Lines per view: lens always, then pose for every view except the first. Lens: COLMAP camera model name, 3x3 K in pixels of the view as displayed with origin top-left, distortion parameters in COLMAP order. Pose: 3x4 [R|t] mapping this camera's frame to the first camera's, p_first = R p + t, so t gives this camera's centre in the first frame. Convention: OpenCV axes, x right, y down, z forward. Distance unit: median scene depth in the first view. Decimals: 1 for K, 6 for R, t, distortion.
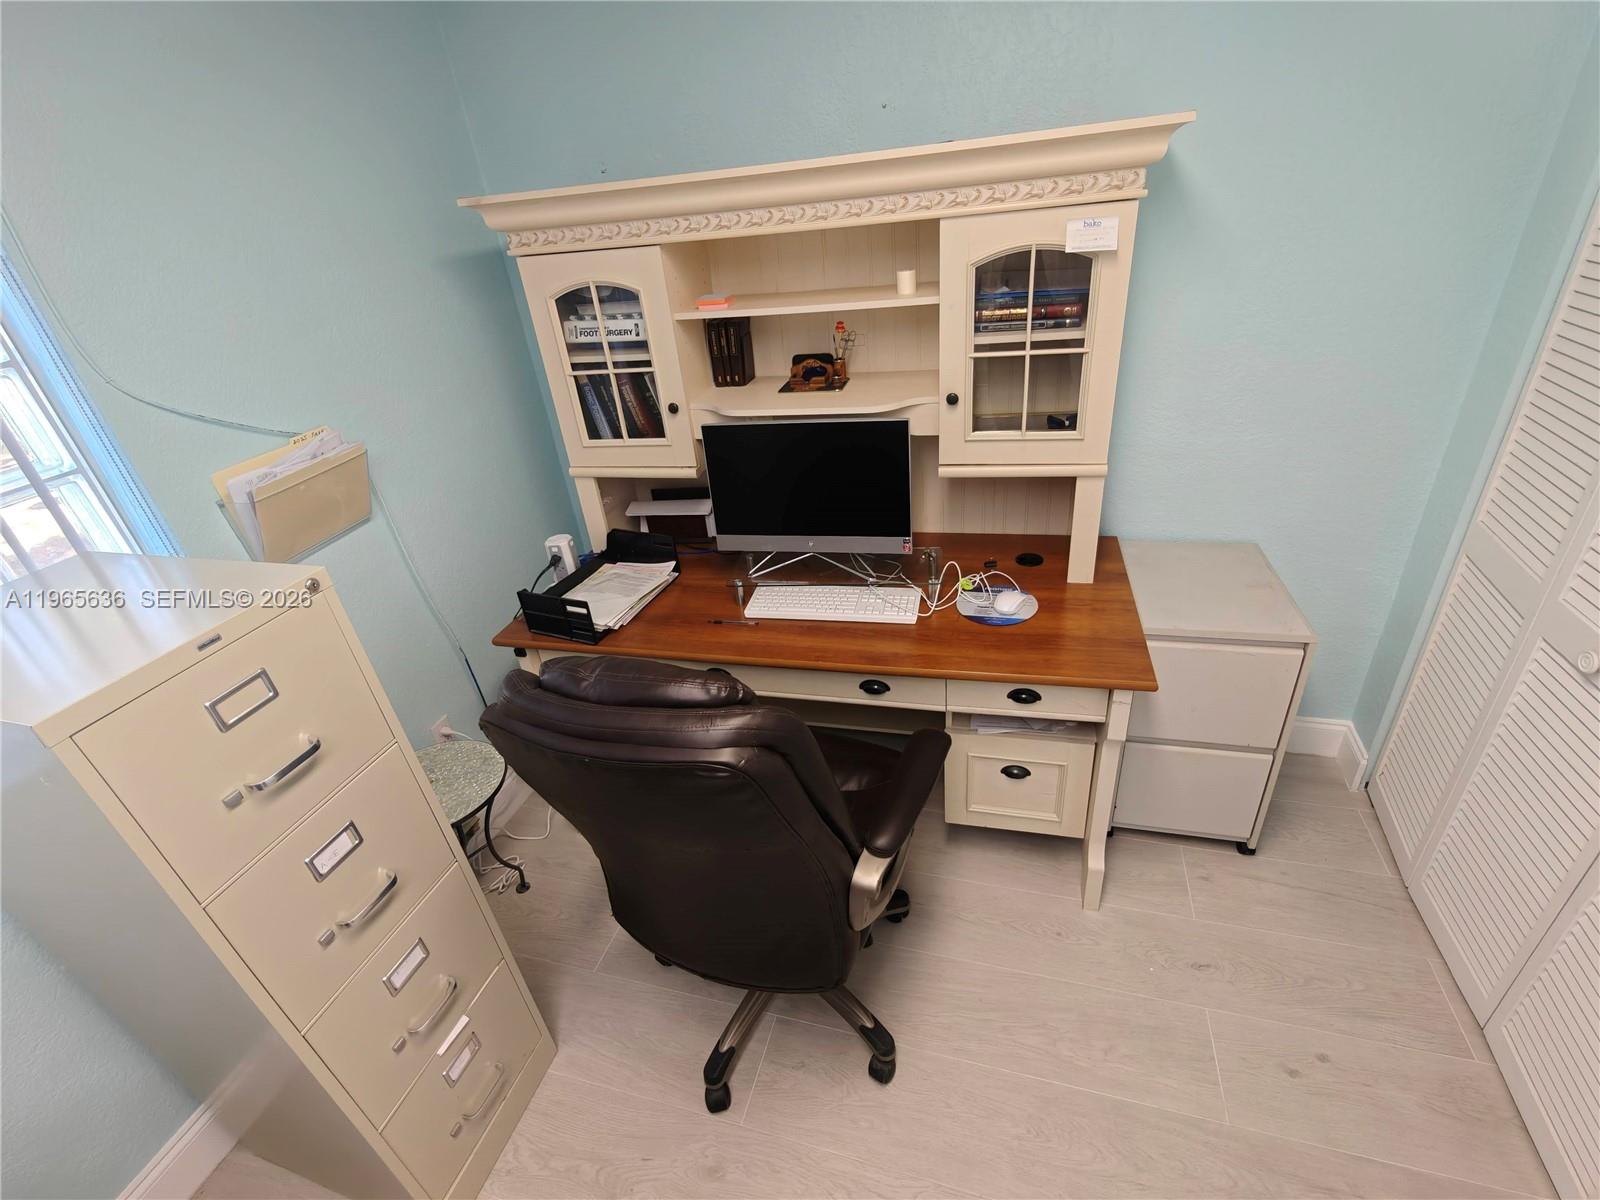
lens RADIAL K [[720.1, 0, 808.4], [0, 720.1, 600.9], [0, 0, 1]] dist [0.001584, 0.000041]
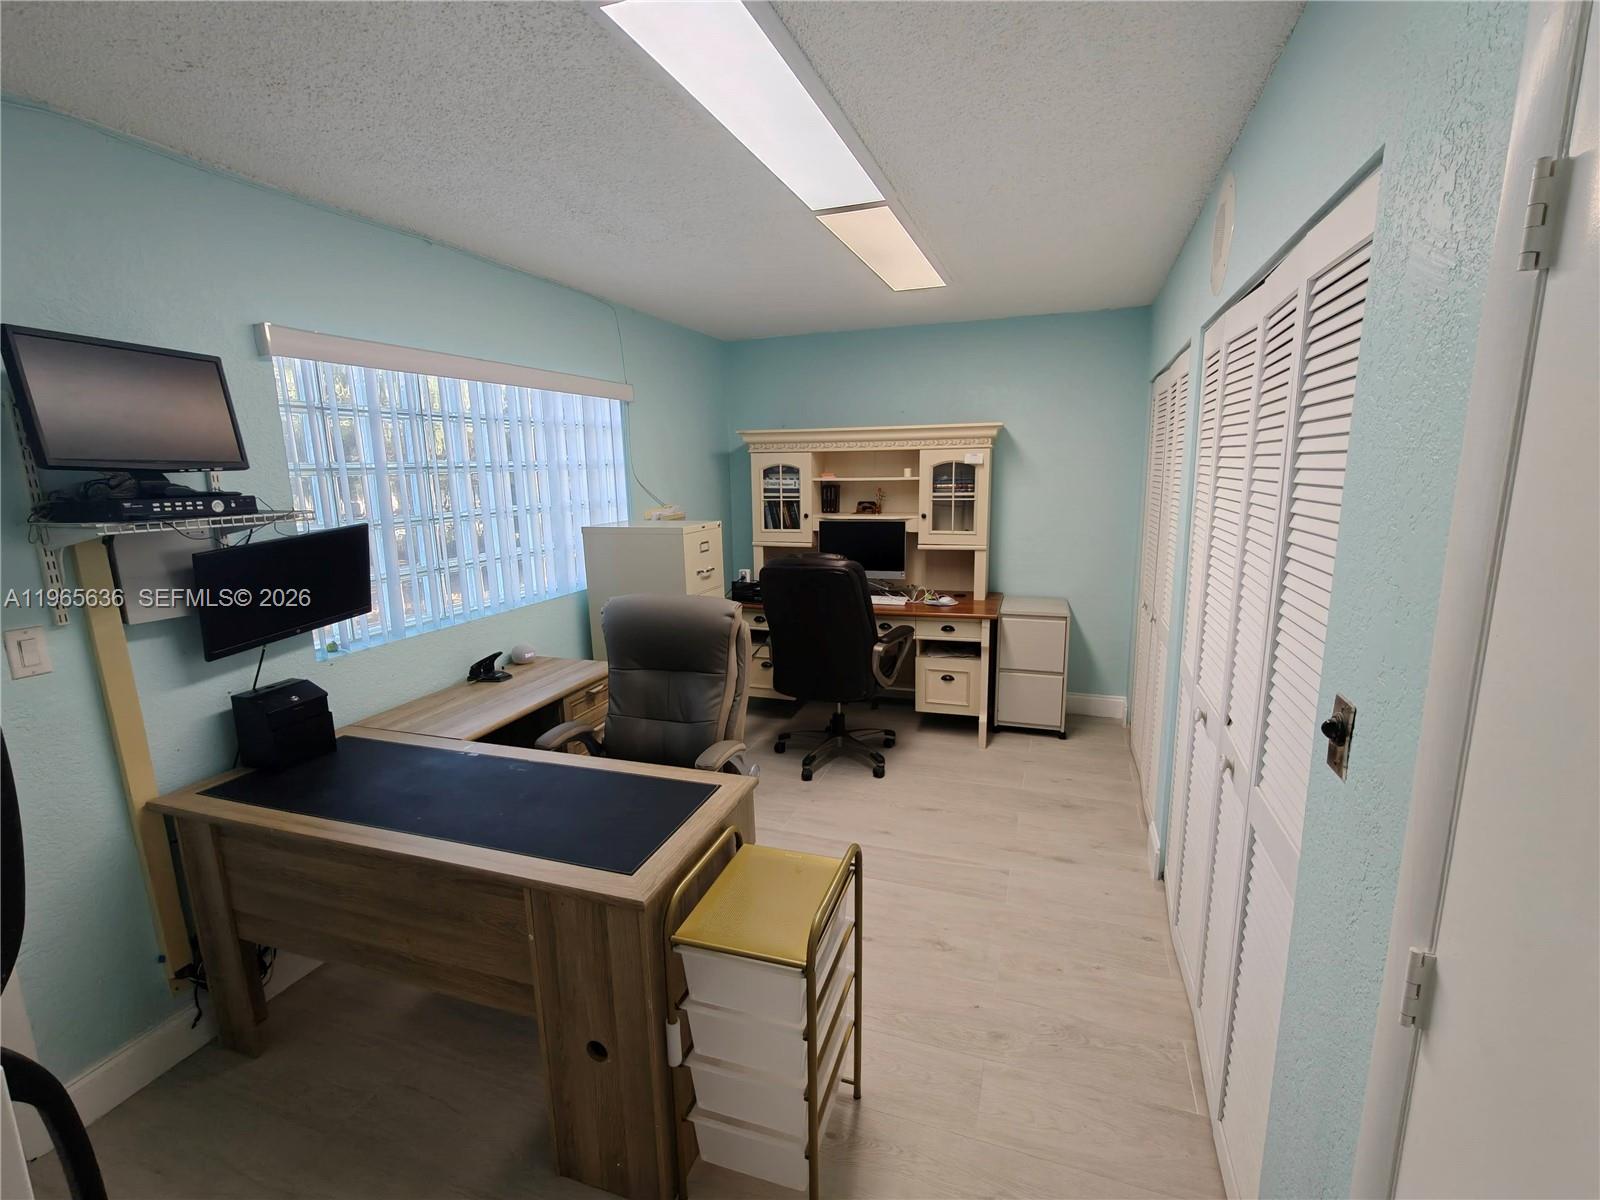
lens RADIAL K [[720.1, 0, 805.2], [0, 720.1, 599.9], [0, 0, 1]] dist [0.001584, 0.000041]
pose [[0.995356, 0.086073, -0.043106, -0.069020], [-0.095500, 0.939218, -0.329770, 0.793171], [0.012102, 0.332356, 0.943077, -1.164130]]
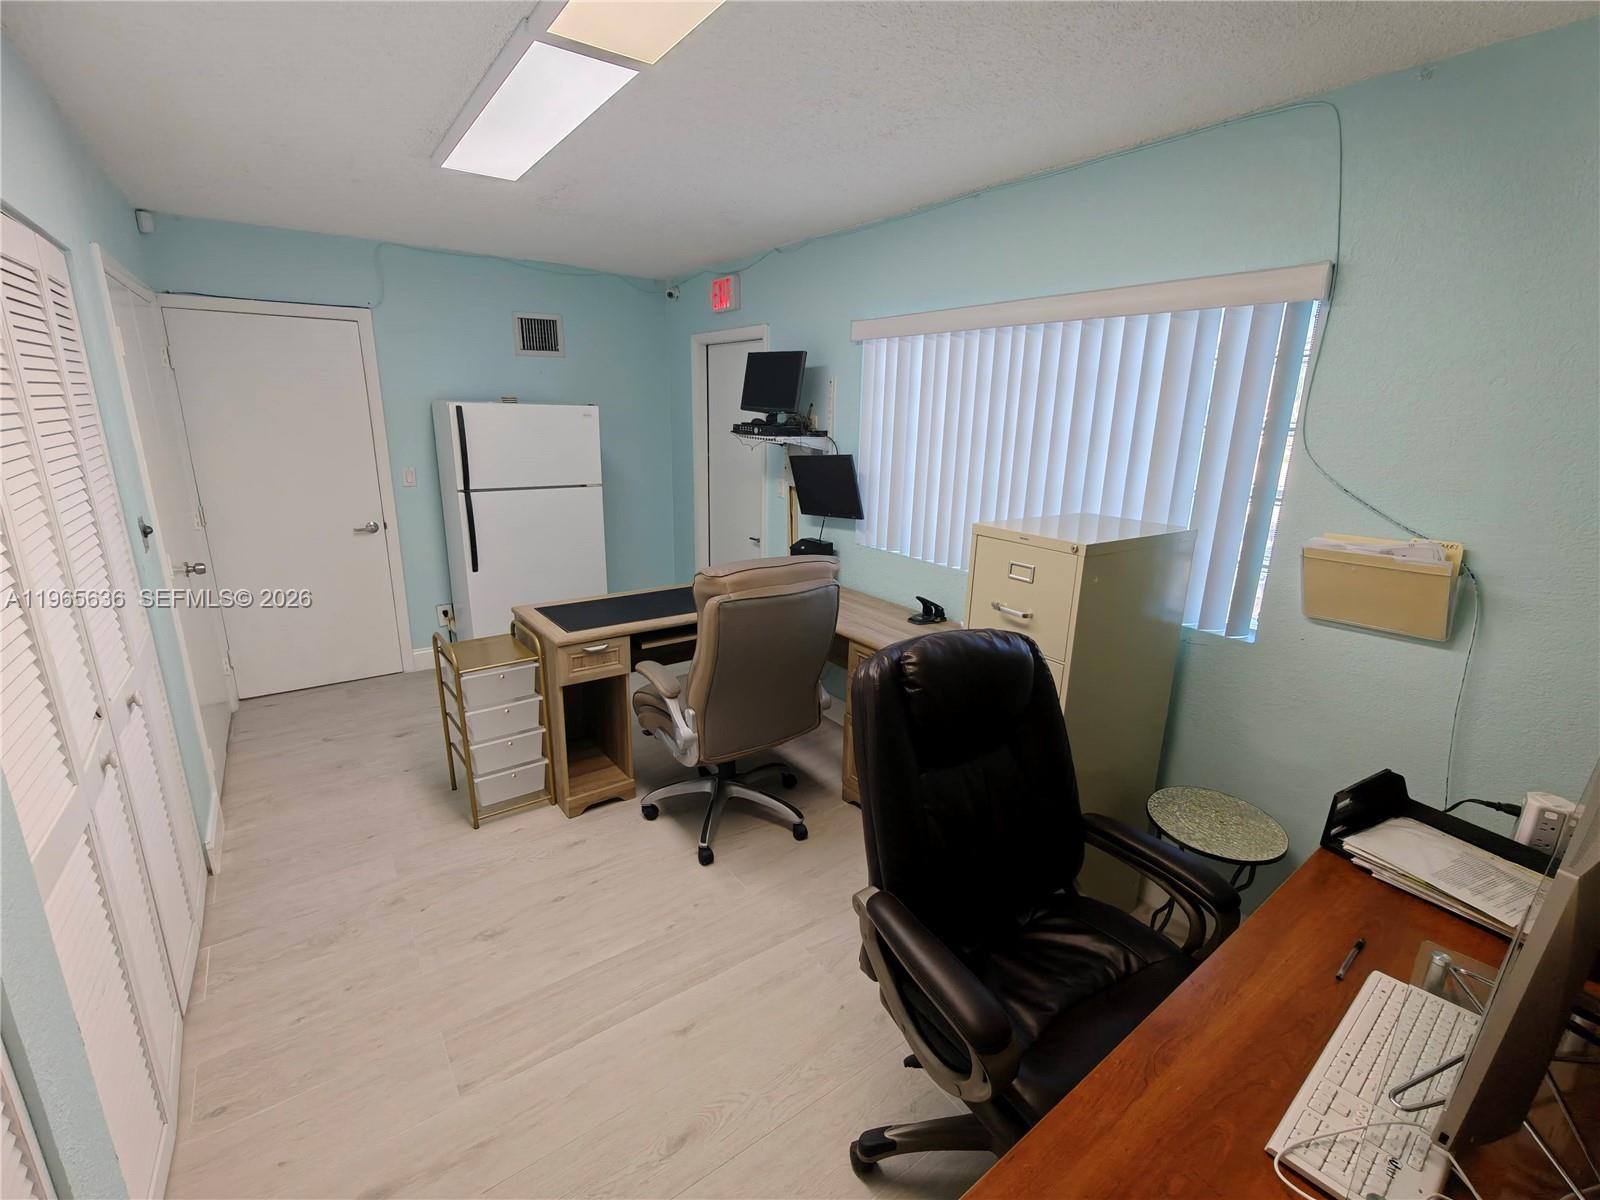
lens RADIAL K [[720.1, 0, 805.7], [0, 720.1, 604.4], [0, 0, 1]] dist [0.001584, 0.000041]
pose [[-0.614441, 0.282192, -0.736770, 0.660964], [-0.372740, 0.719227, 0.586325, -0.538345], [0.695361, 0.634886, -0.336739, 0.925818]]
